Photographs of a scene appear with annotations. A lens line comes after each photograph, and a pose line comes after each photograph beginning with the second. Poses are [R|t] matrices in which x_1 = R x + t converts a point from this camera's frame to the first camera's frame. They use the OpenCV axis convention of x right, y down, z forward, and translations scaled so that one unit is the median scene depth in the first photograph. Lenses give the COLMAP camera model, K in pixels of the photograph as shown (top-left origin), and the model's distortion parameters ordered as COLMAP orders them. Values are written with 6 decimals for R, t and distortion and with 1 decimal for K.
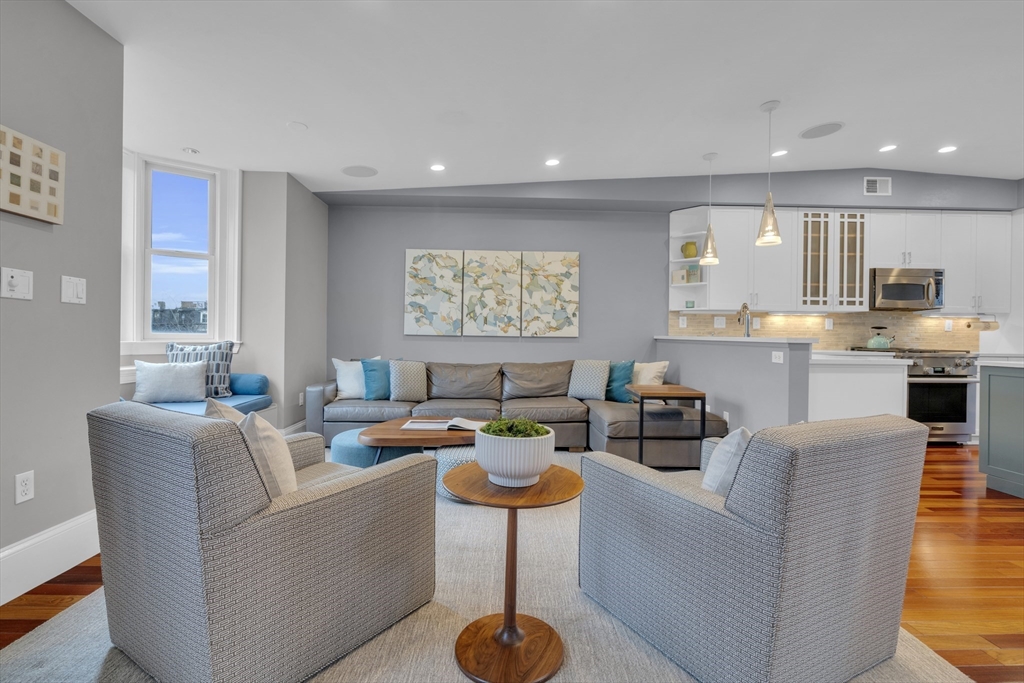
lens RADIAL K [[462.6, 0, 511.8], [0, 462.6, 338.4], [0, 0, 1]] dist [-0.002797, 0.001188]
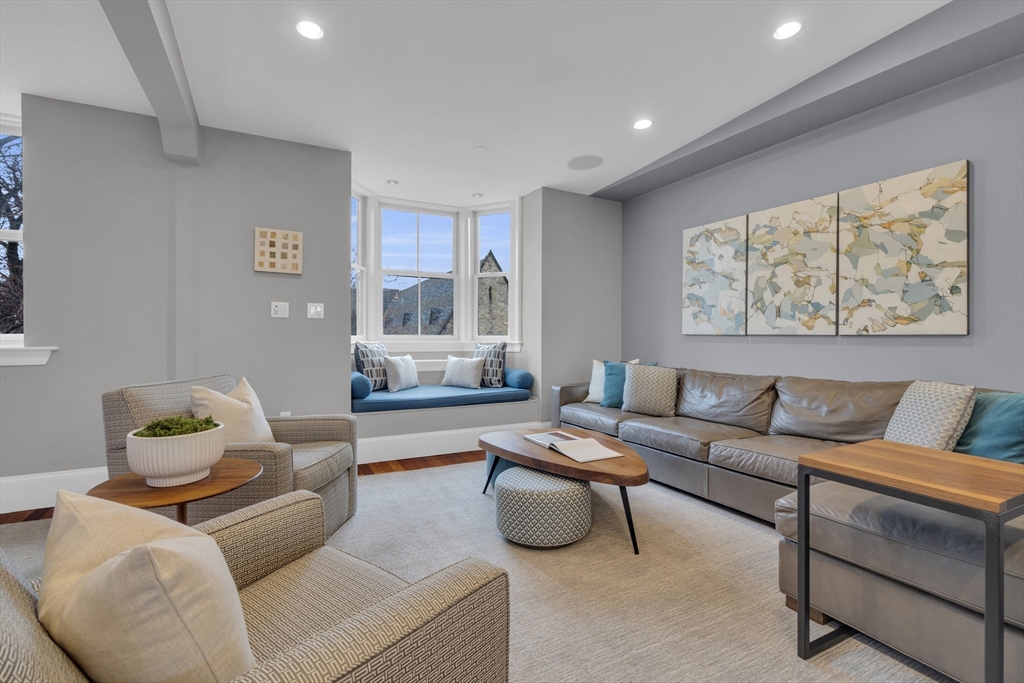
lens RADIAL K [[462.6, 0, 511.8], [0, 462.6, 338.4], [0, 0, 1]] dist [-0.002797, 0.001188]
pose [[0.447805, -0.005929, -0.894112, 0.374895], [0.000876, 0.999980, -0.006192, 0.003504], [0.894131, 0.001989, 0.447801, 0.369302]]
